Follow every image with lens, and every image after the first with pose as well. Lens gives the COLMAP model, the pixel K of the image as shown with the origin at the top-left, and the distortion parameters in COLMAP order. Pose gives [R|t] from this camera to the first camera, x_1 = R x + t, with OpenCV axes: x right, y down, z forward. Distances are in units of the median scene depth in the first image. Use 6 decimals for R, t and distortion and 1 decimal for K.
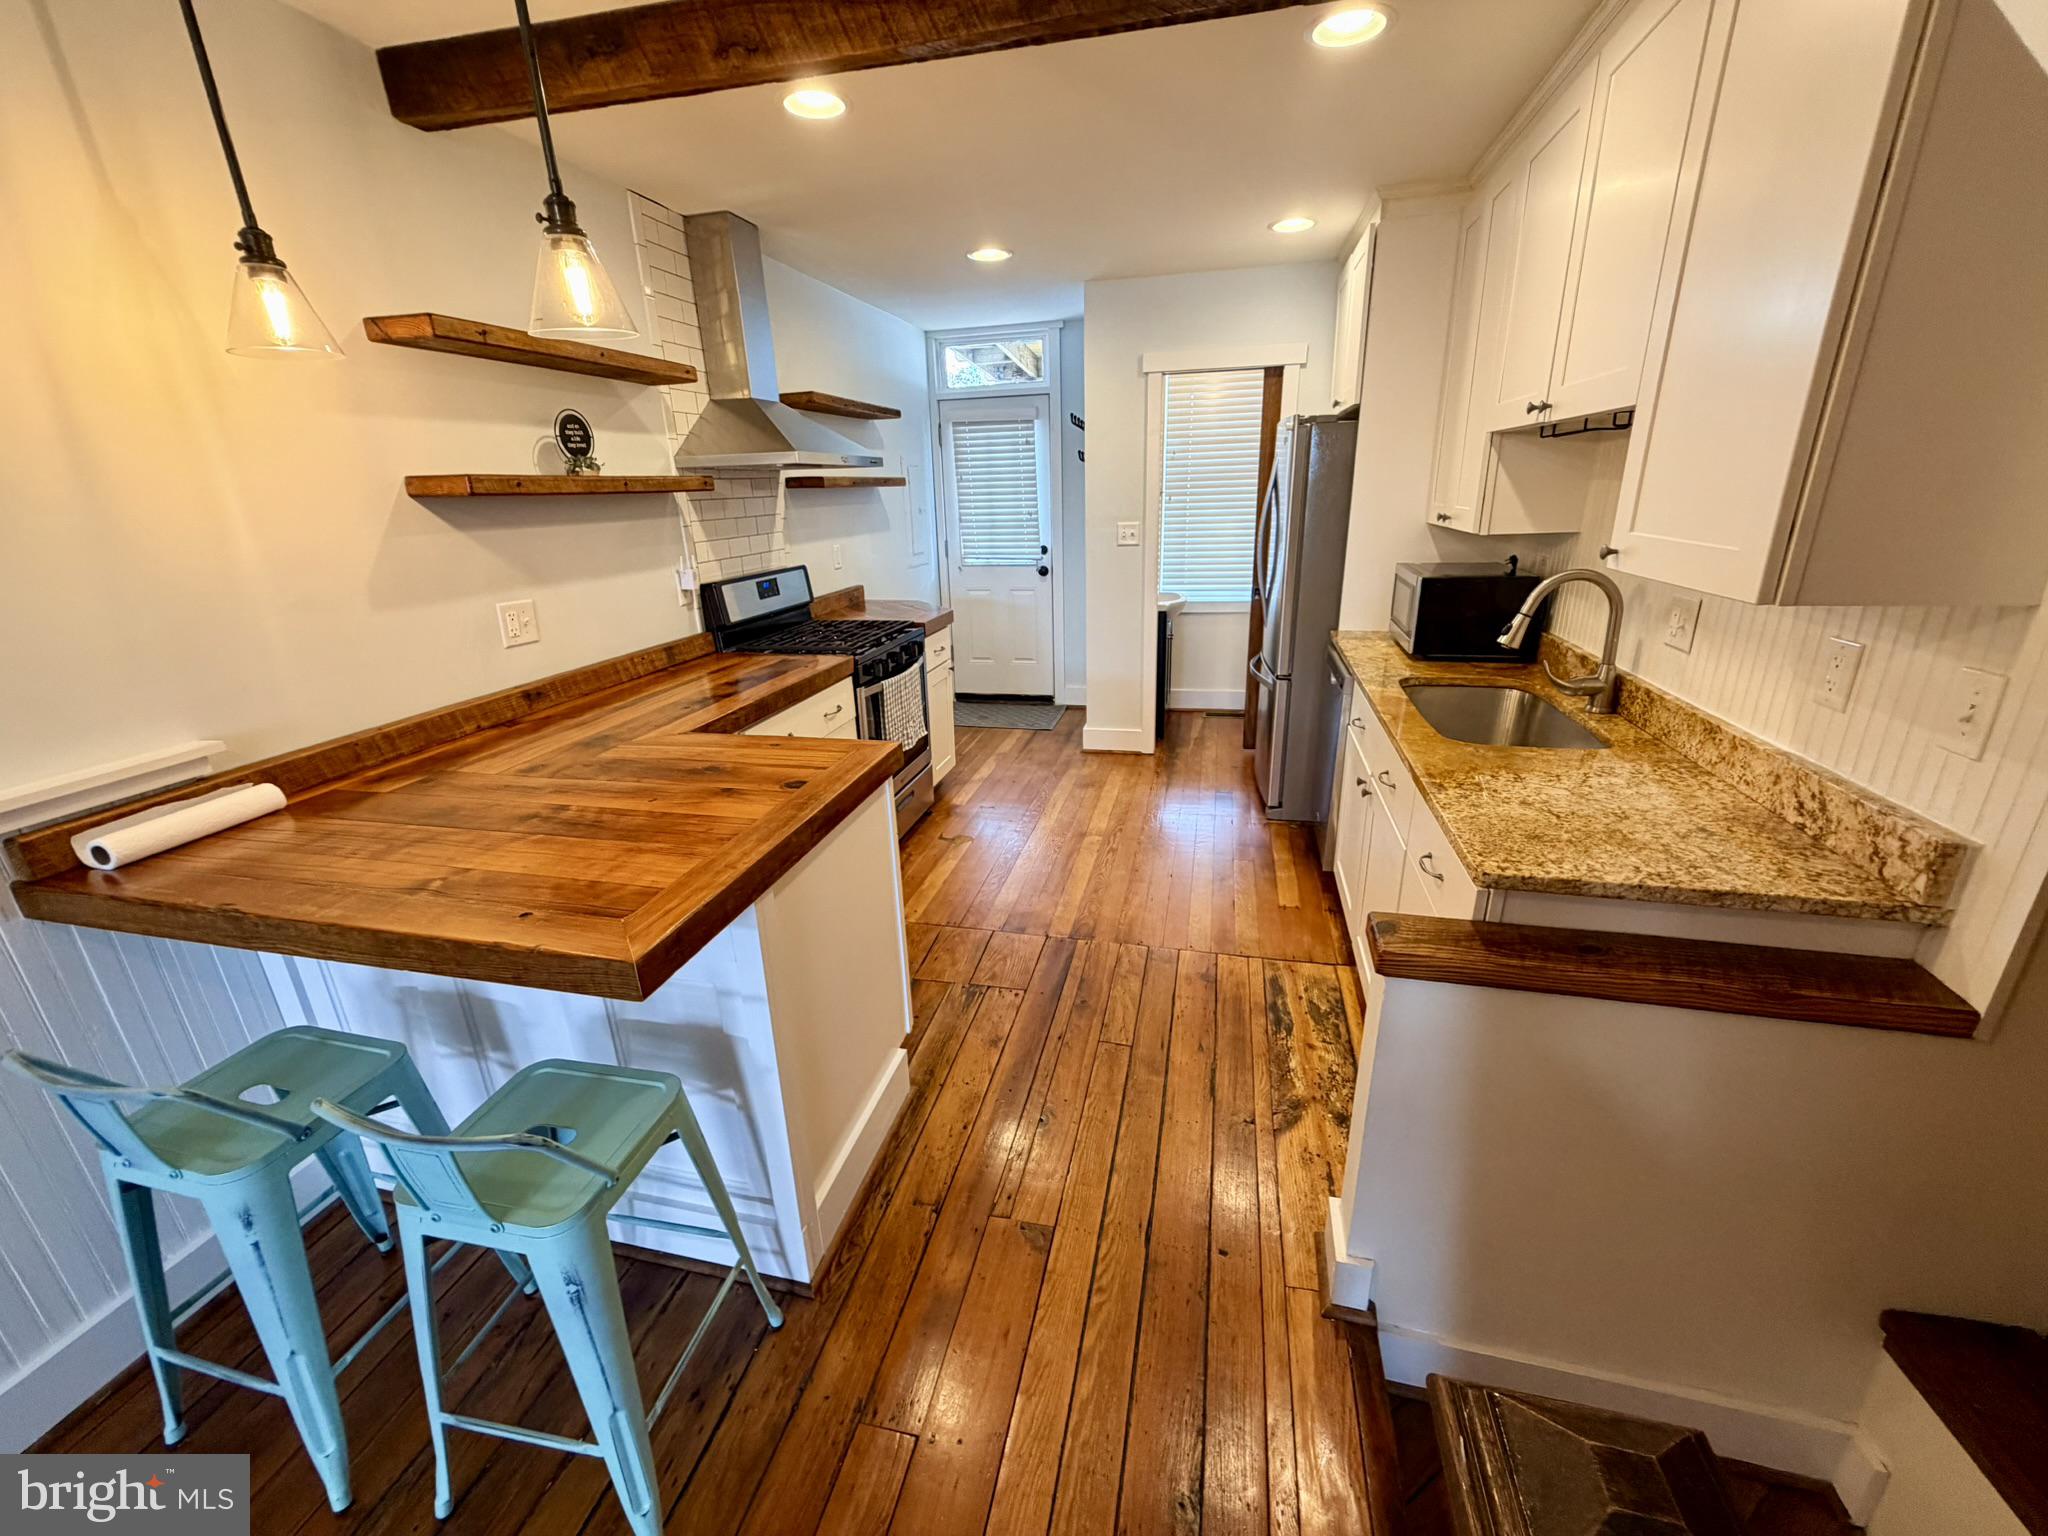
lens RADIAL K [[817.7, 0, 1017.3], [0, 817.7, 768.3], [0, 0, 1]] dist [-0.000290, 0.000119]
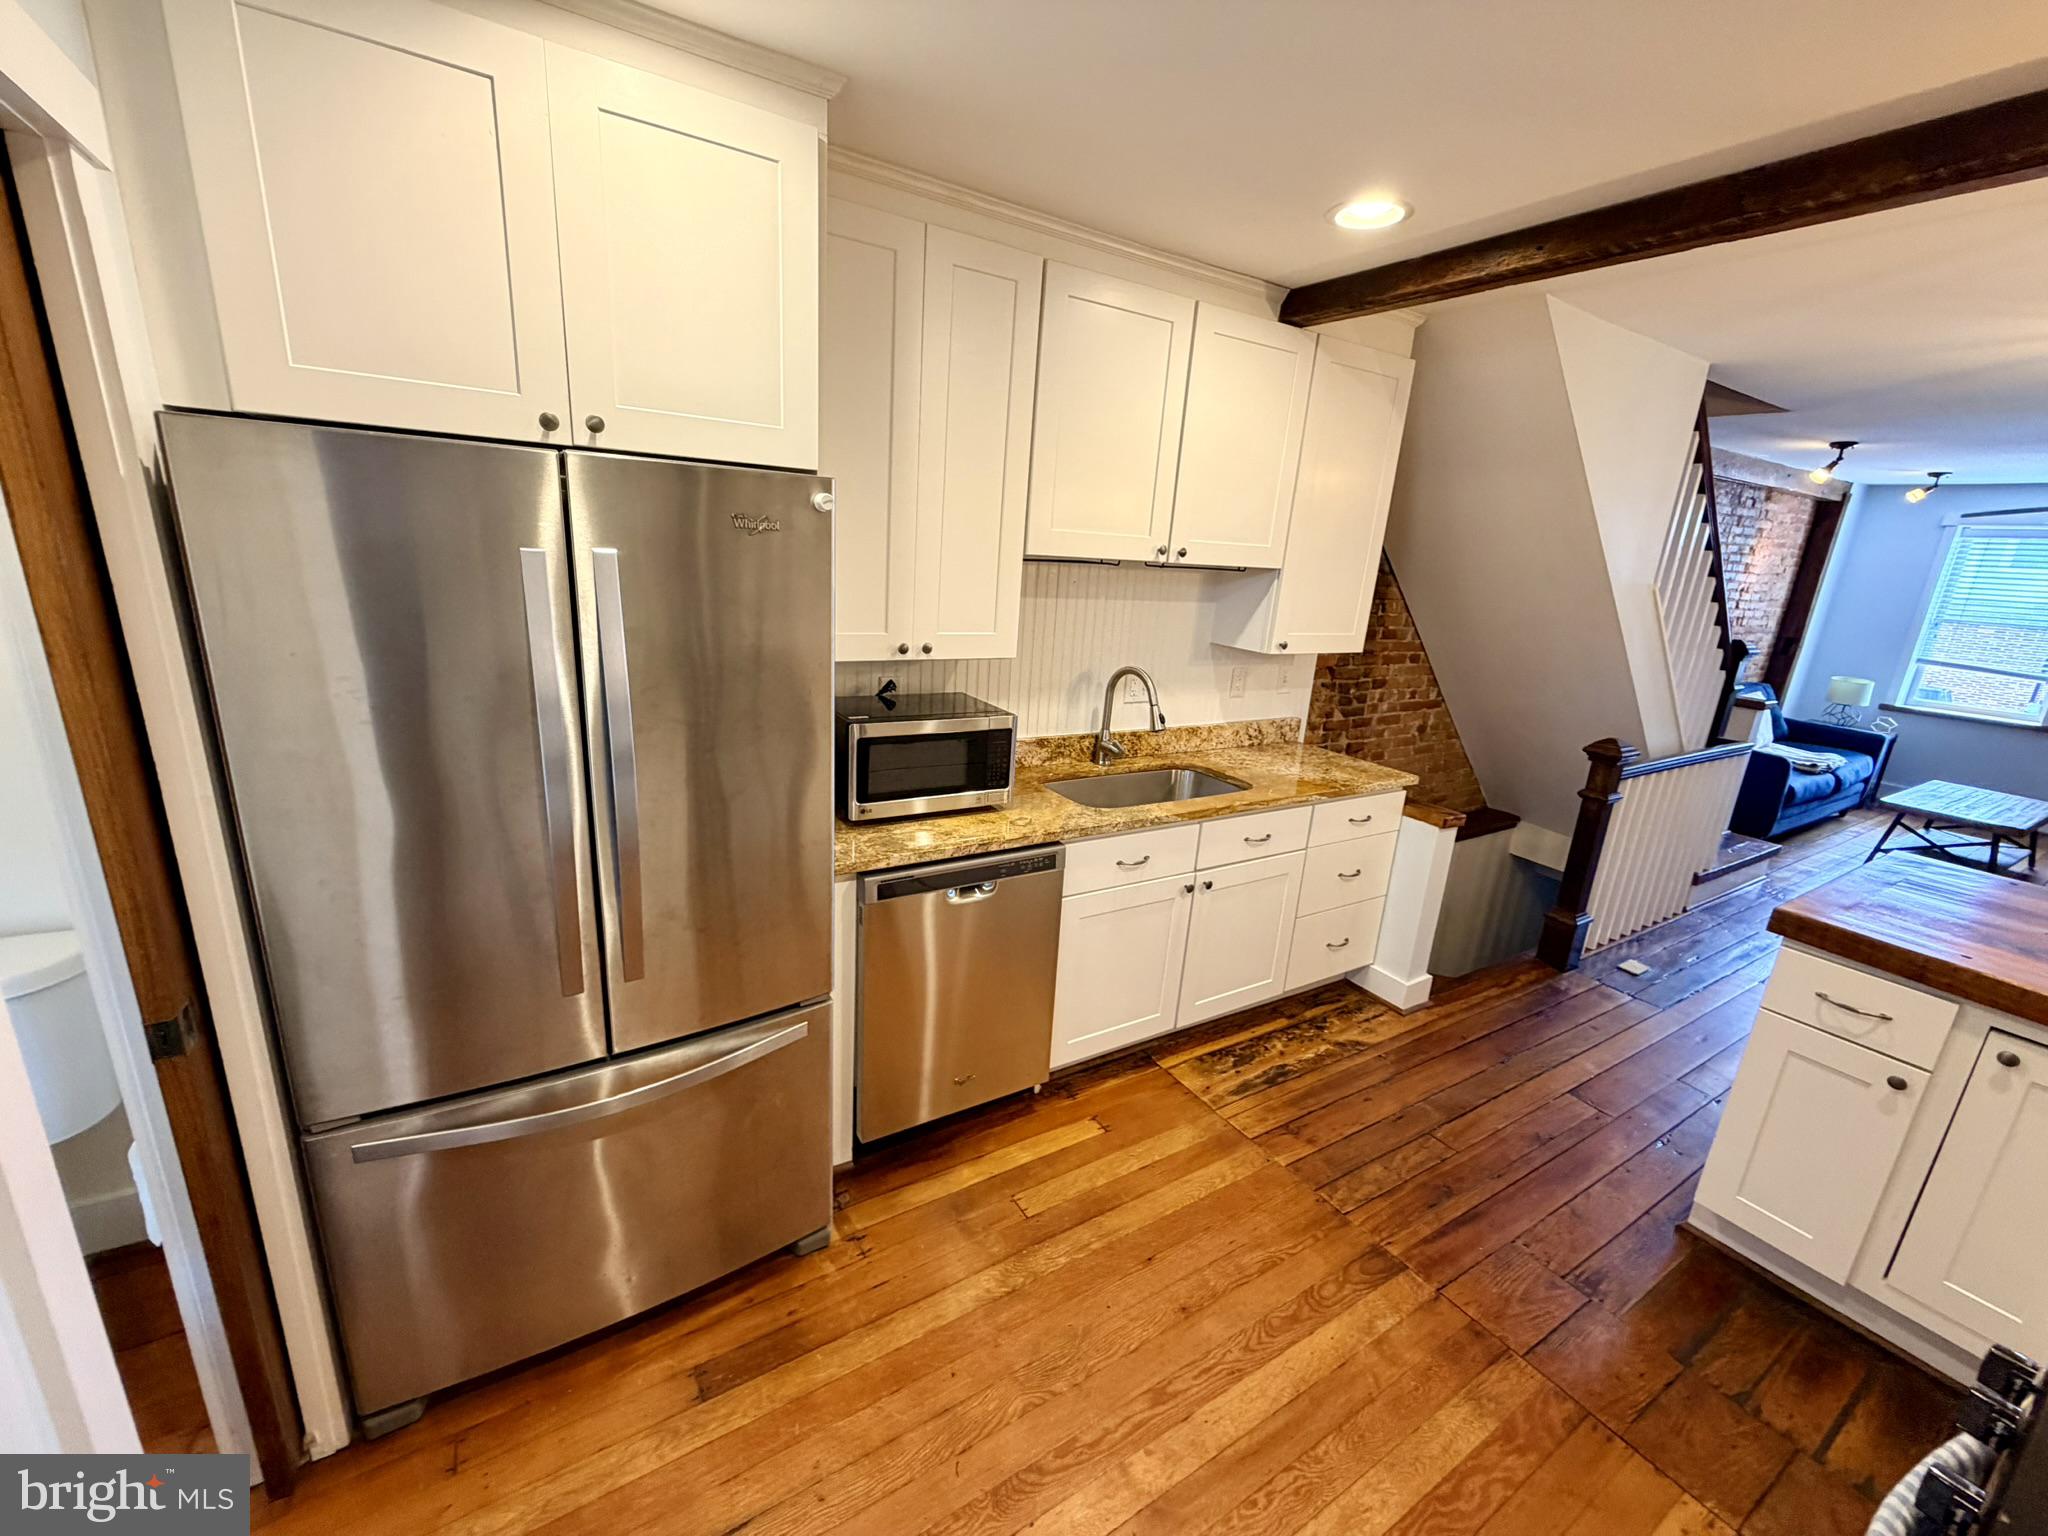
lens RADIAL K [[817.7, 0, 1013.7], [0, 817.7, 765.7], [0, 0, 1]] dist [-0.000290, 0.000119]
pose [[-0.701589, -0.203226, 0.682988, -0.087978], [0.195631, 0.866708, 0.458852, -0.534944], [-0.685202, 0.455539, -0.568316, 1.392231]]
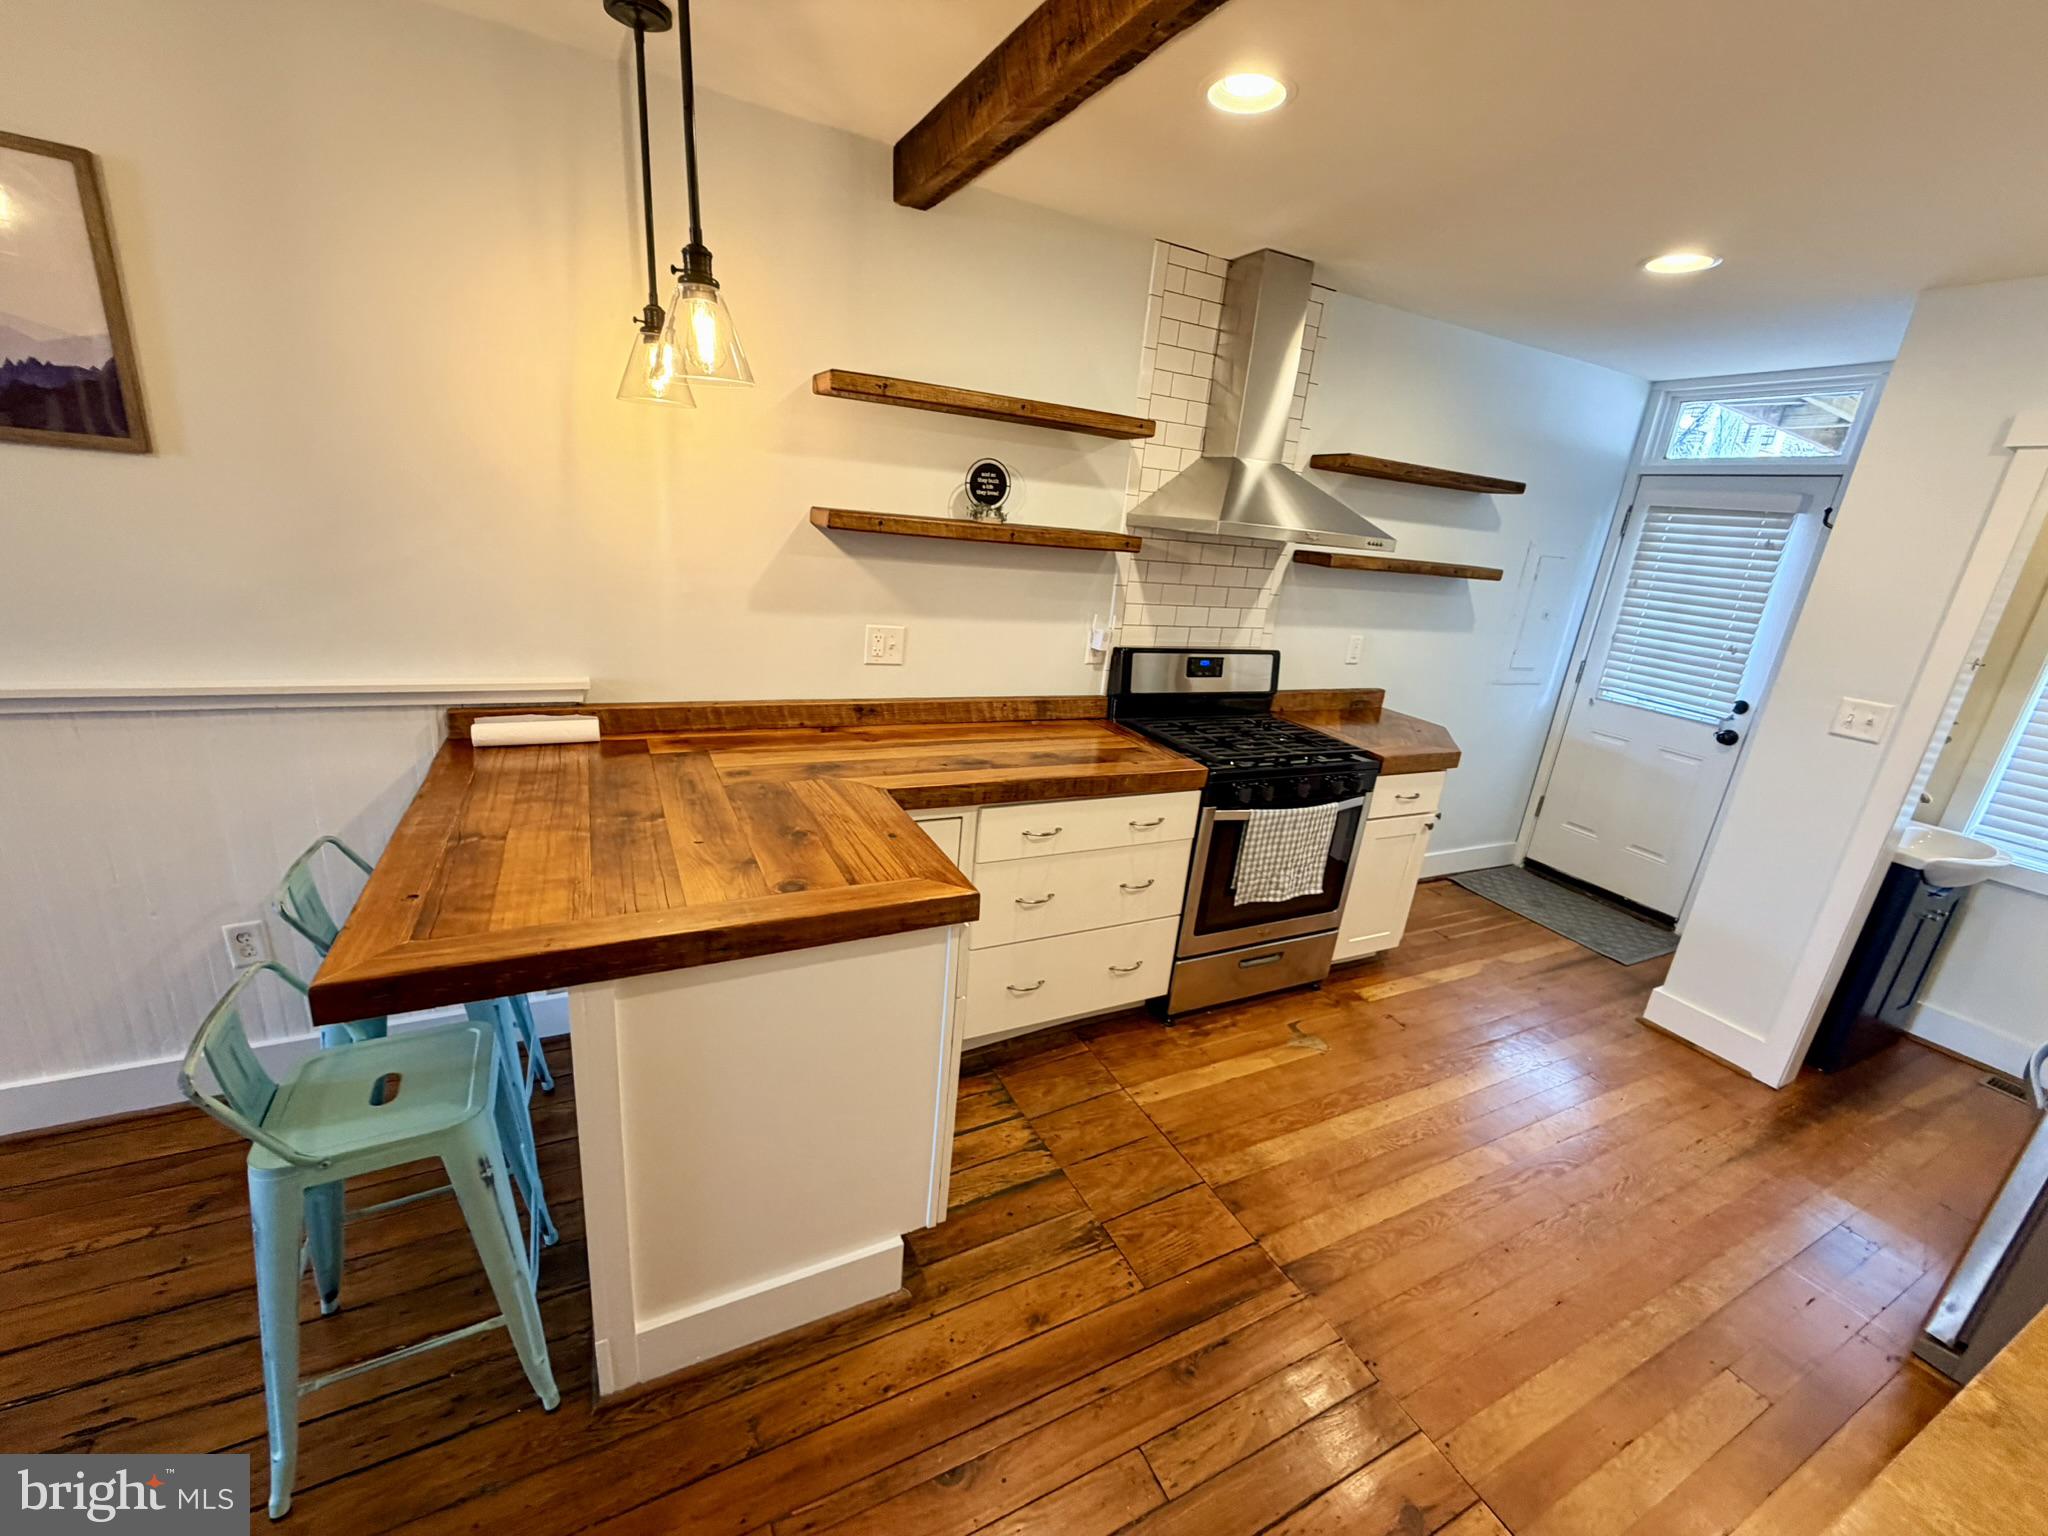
lens RADIAL K [[817.7, 0, 1021.2], [0, 817.7, 769.3], [0, 0, 1]] dist [-0.000290, 0.000119]
pose [[0.639627, 0.313440, -0.701878, 0.258928], [-0.353437, 0.930767, 0.093567, -0.150632], [0.682612, 0.188221, 0.706125, 0.304055]]
